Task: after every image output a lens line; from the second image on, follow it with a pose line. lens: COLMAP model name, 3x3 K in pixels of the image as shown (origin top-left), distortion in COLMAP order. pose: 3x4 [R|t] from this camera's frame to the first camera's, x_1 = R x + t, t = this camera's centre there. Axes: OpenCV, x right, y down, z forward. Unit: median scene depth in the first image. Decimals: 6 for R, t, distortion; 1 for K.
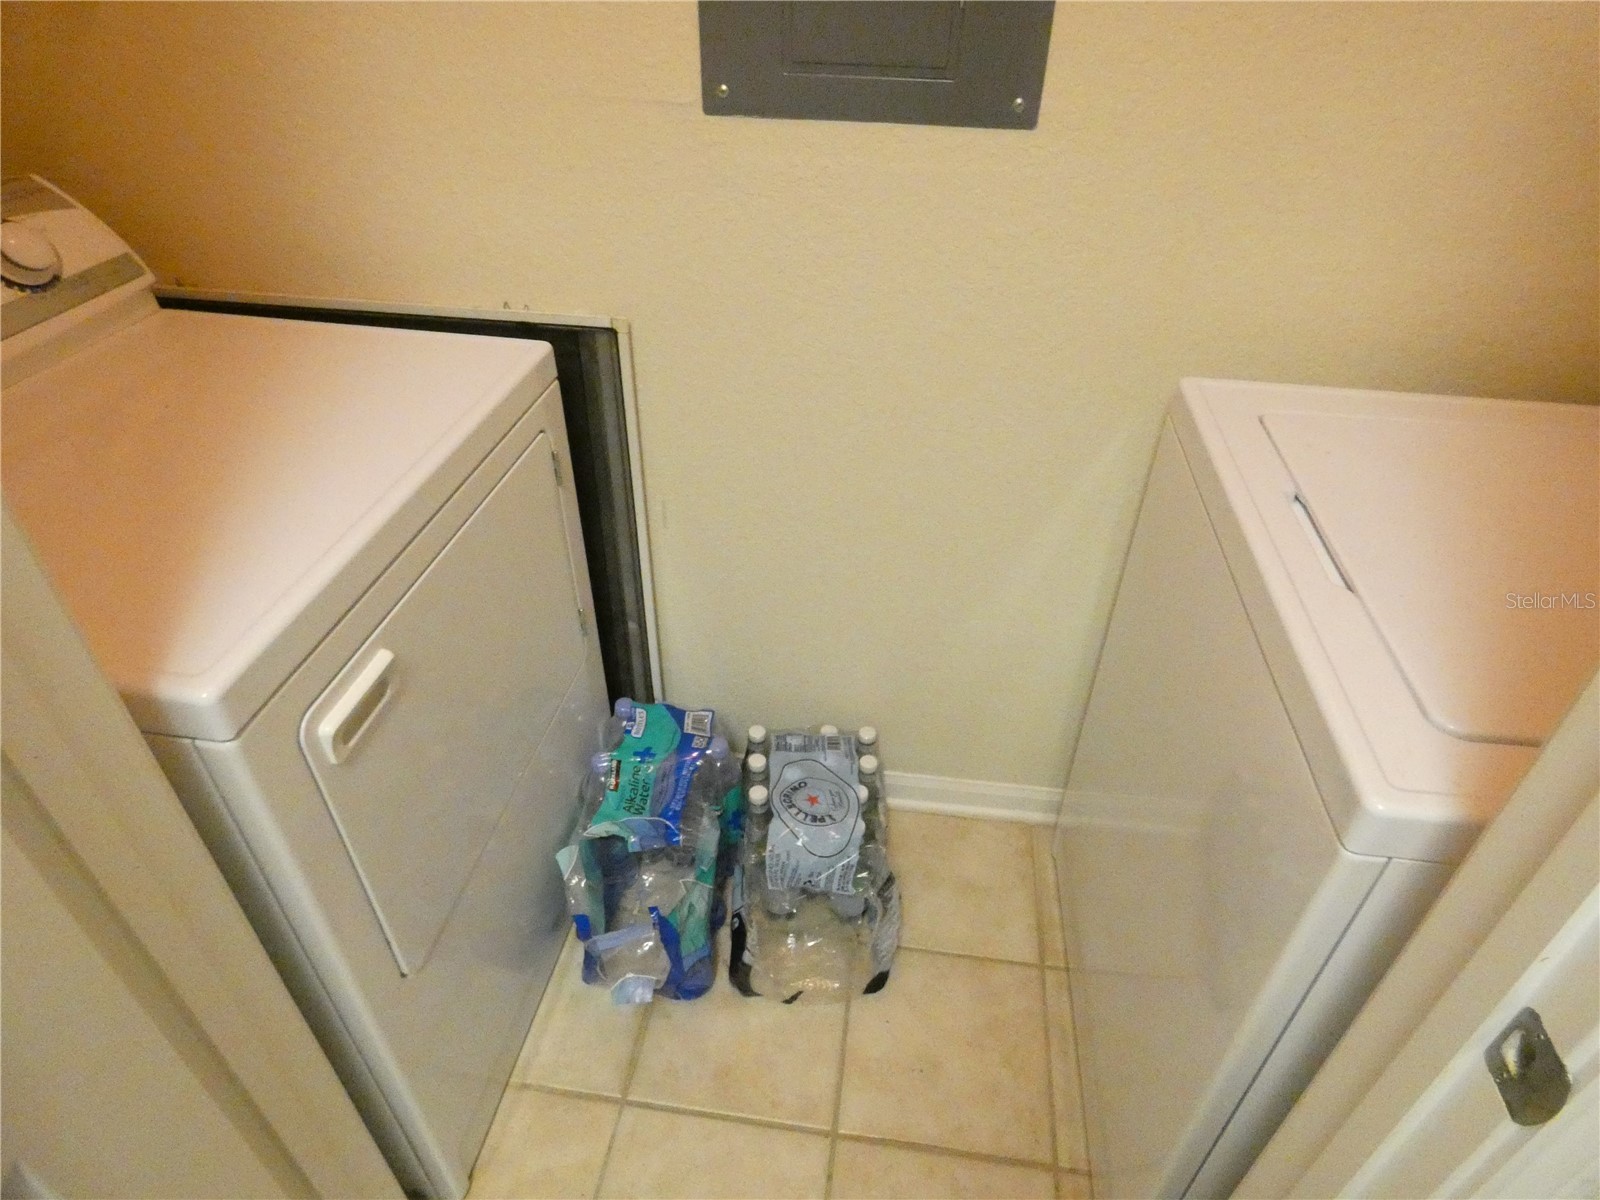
lens RADIAL K [[955.9, 0, 801.1], [0, 955.9, 603.6], [0, 0, 1]] dist [-0.008049, 0.010075]
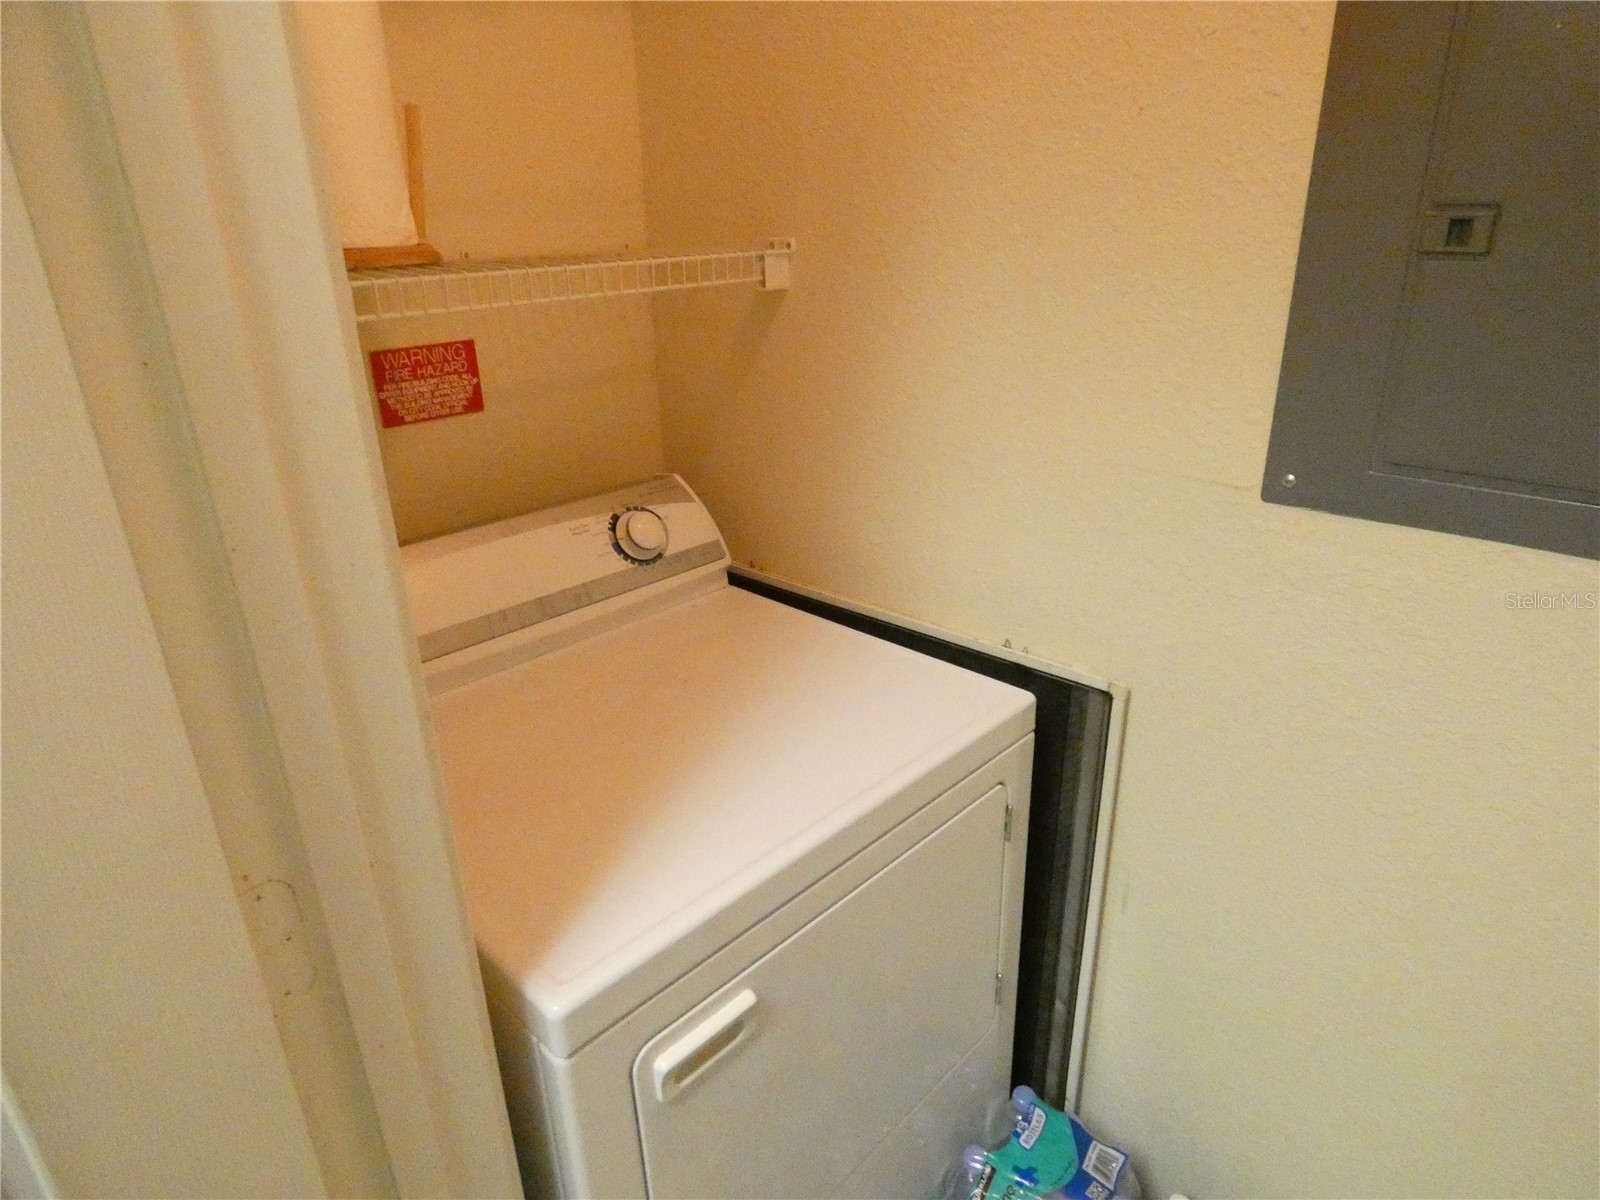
lens RADIAL K [[955.9, 0, 801.1], [0, 955.9, 603.6], [0, 0, 1]] dist [-0.008049, 0.010075]
pose [[0.823349, 0.181954, -0.537577, 0.031492], [-0.314204, 0.934945, -0.164782, -0.111558], [0.472623, 0.304582, 0.826957, 0.074012]]
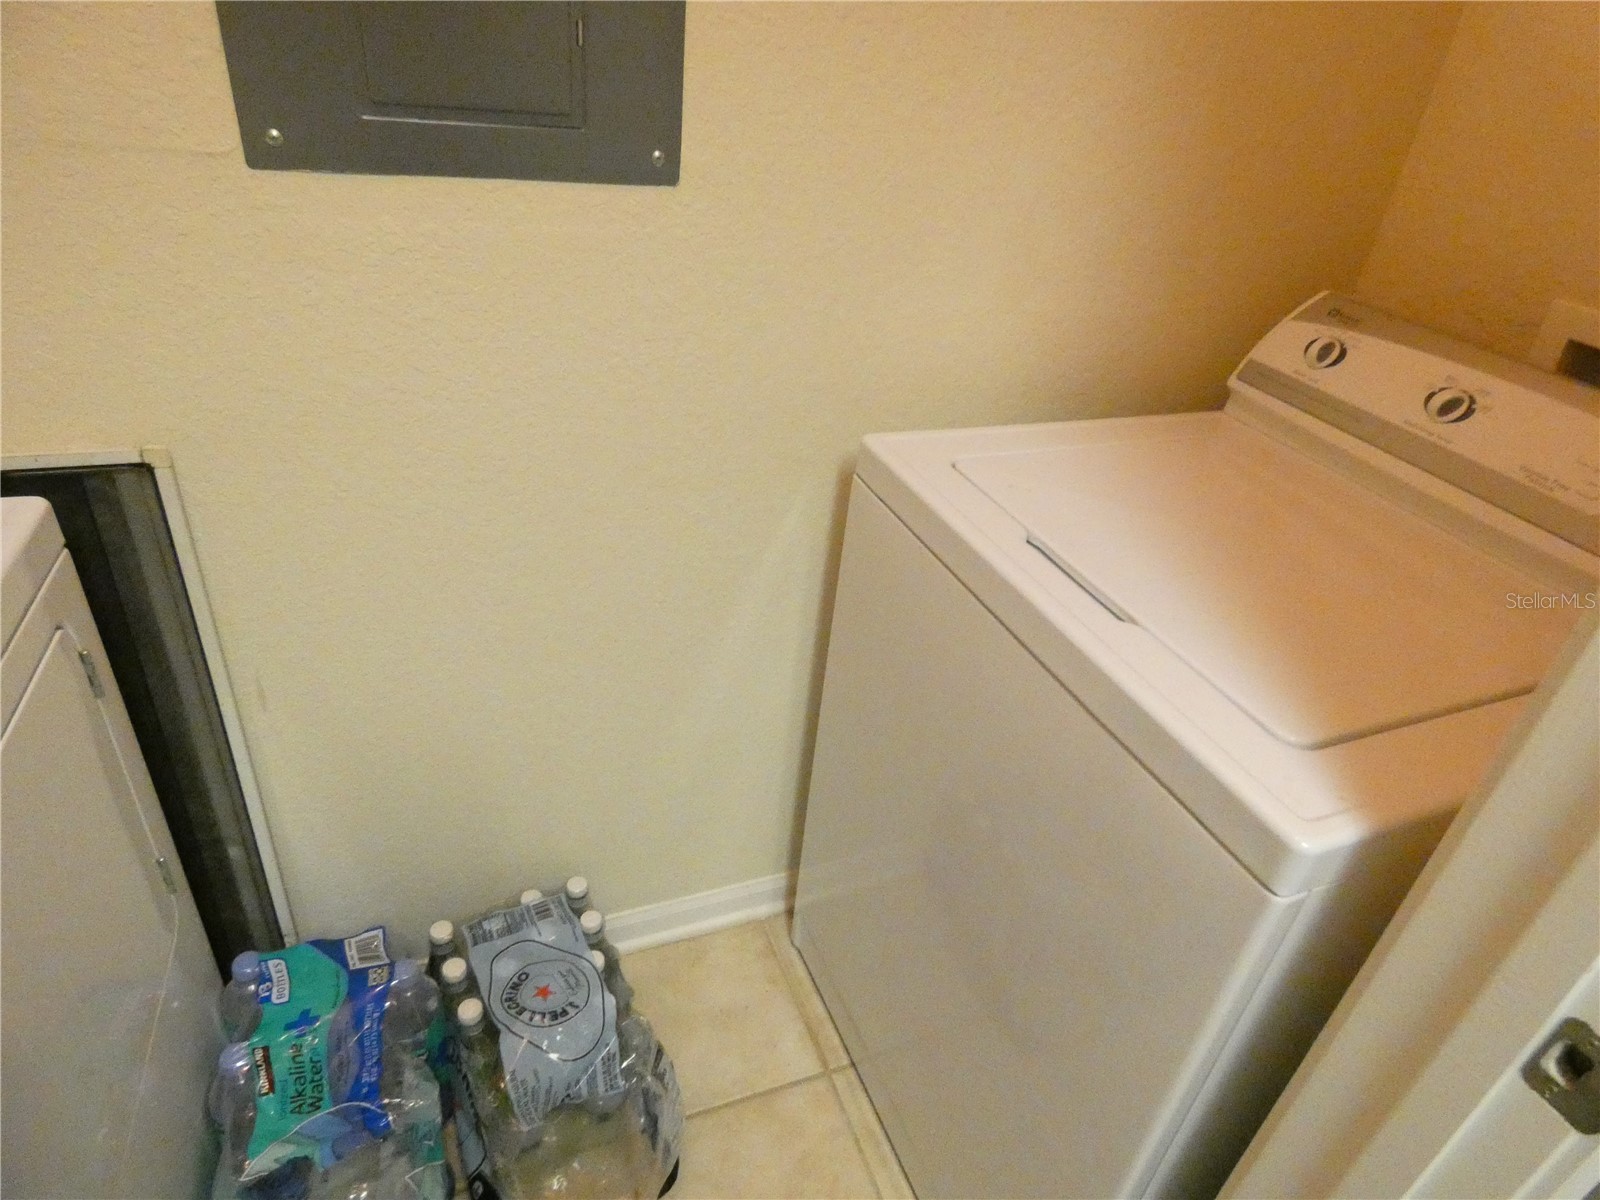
lens RADIAL K [[955.0, 0, 796.0], [0, 955.0, 592.2], [0, 0, 1]] dist [0.015703, 0.003423]
pose [[0.869524, -0.199700, 0.451717, -0.105667], [0.233993, 0.972018, -0.020702, -0.059823], [-0.434943, 0.123699, 0.891921, 0.145770]]
